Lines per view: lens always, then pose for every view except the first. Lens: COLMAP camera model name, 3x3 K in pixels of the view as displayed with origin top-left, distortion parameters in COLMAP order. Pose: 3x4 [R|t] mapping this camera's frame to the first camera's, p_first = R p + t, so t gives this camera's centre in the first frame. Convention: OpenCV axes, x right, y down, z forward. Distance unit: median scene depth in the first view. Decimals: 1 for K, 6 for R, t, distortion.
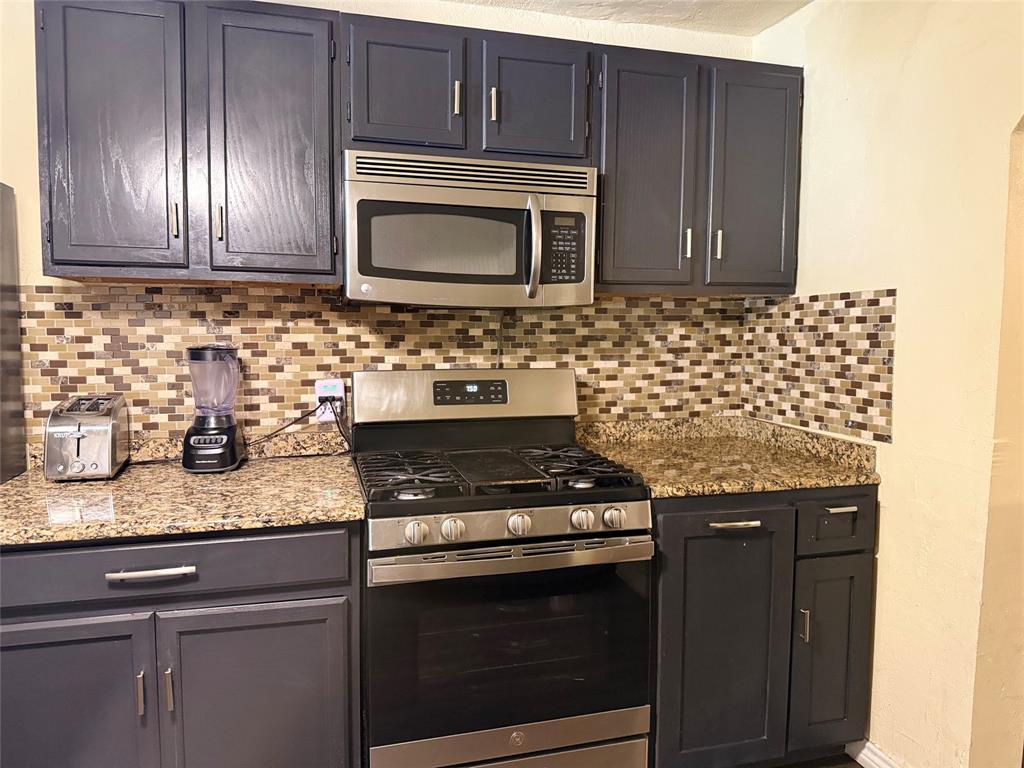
lens RADIAL K [[714.0, 0, 512.0], [0, 714.0, 384.0], [0, 0, 1]] dist [0.150372, -0.226801]
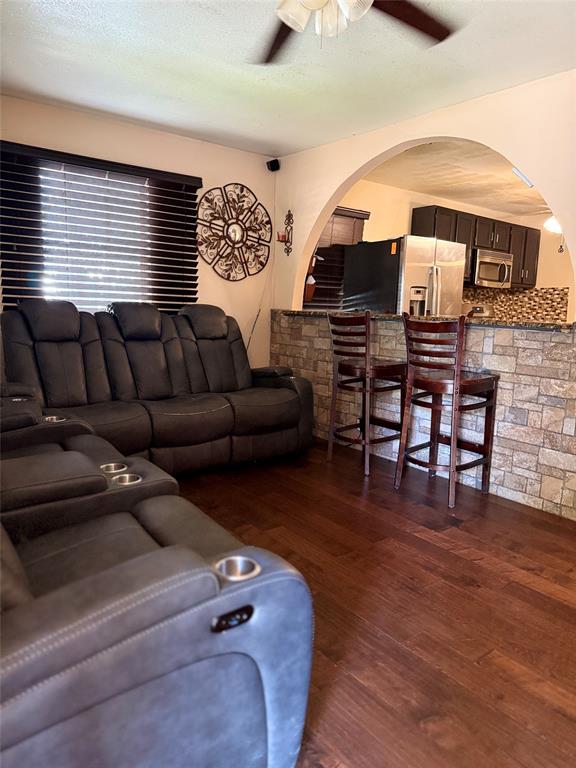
lens RADIAL K [[539.8, 0, 288.8], [0, 539.8, 385.8], [0, 0, 1]] dist [0.069993, -0.118134]
pose [[0.922985, -0.031114, 0.383575, -2.067241], [0.003638, 0.997387, 0.072149, 0.196925], [-0.384818, -0.065197, 0.920687, -1.283481]]
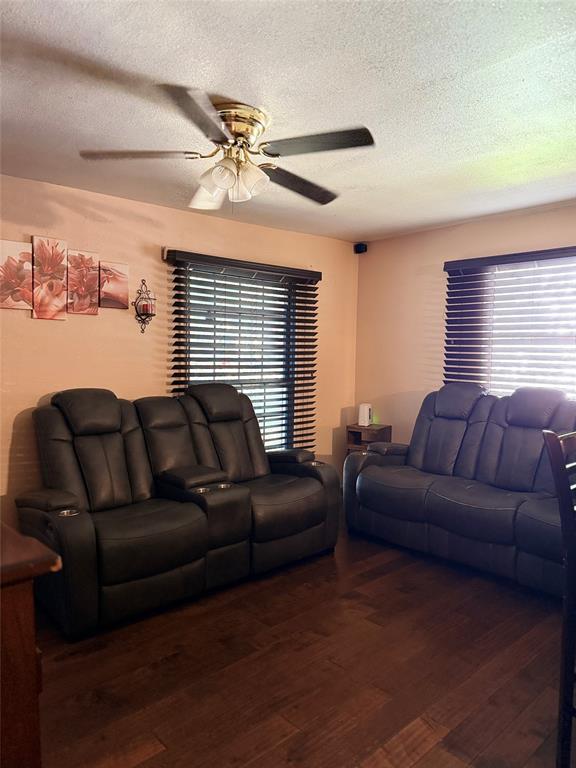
lens RADIAL K [[539.8, 0, 288.8], [0, 539.8, 385.8], [0, 0, 1]] dist [0.069993, -0.118134]
pose [[0.449146, 0.061432, -0.891344, -0.782729], [-0.087213, 0.995884, 0.024690, 0.081115], [0.889192, 0.066647, 0.452655, -0.939542]]
